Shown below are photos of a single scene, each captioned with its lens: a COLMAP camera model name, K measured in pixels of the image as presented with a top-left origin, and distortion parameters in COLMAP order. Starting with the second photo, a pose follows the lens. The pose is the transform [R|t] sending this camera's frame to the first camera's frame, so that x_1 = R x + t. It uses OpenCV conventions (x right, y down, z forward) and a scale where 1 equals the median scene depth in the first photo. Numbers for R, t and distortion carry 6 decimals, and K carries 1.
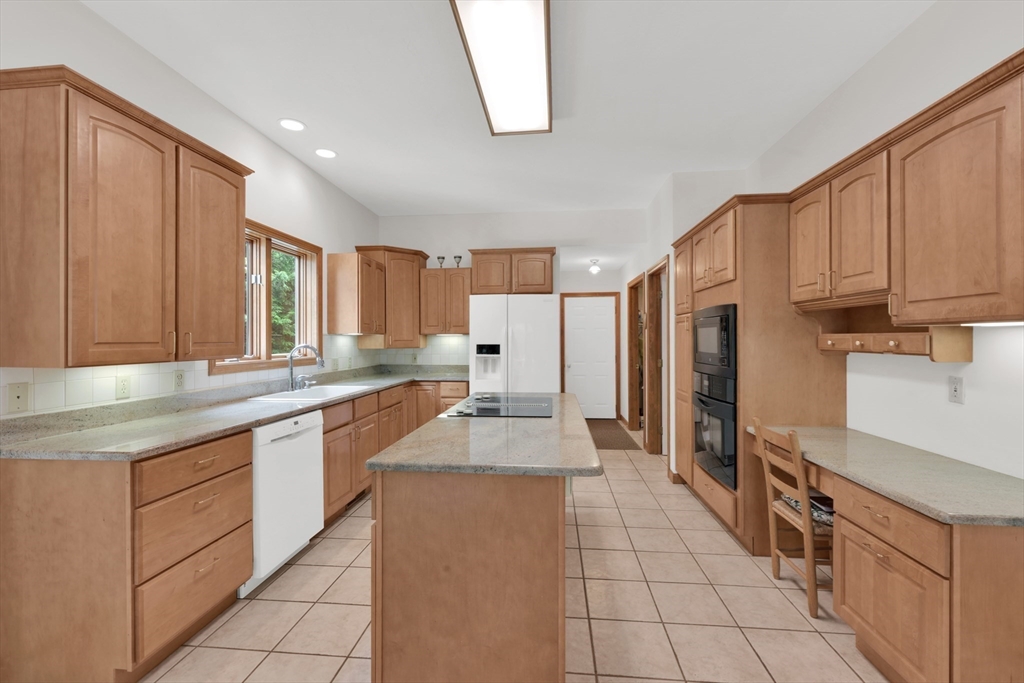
lens RADIAL K [[419.7, 0, 512.5], [0, 419.7, 339.5], [0, 0, 1]] dist [-0.000071, 0.000146]
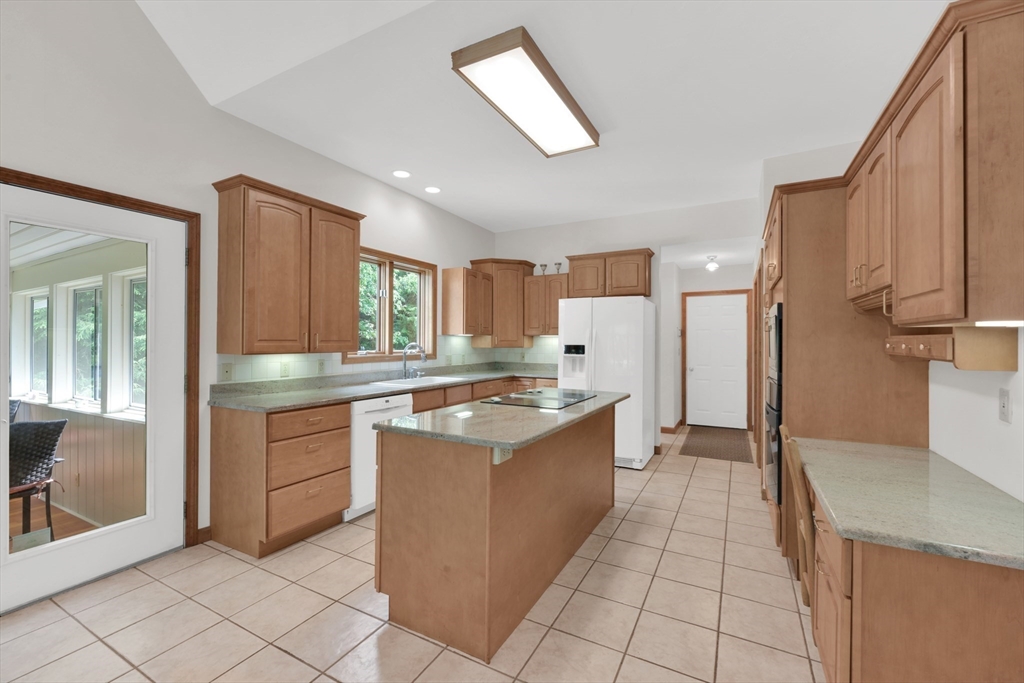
lens RADIAL K [[419.7, 0, 512.5], [0, 419.7, 339.5], [0, 0, 1]] dist [-0.000071, 0.000146]
pose [[0.922910, 0.006297, -0.384964, 0.329711], [-0.007455, 0.999971, -0.001515, 0.001006], [0.384944, 0.004268, 0.922930, -0.072374]]
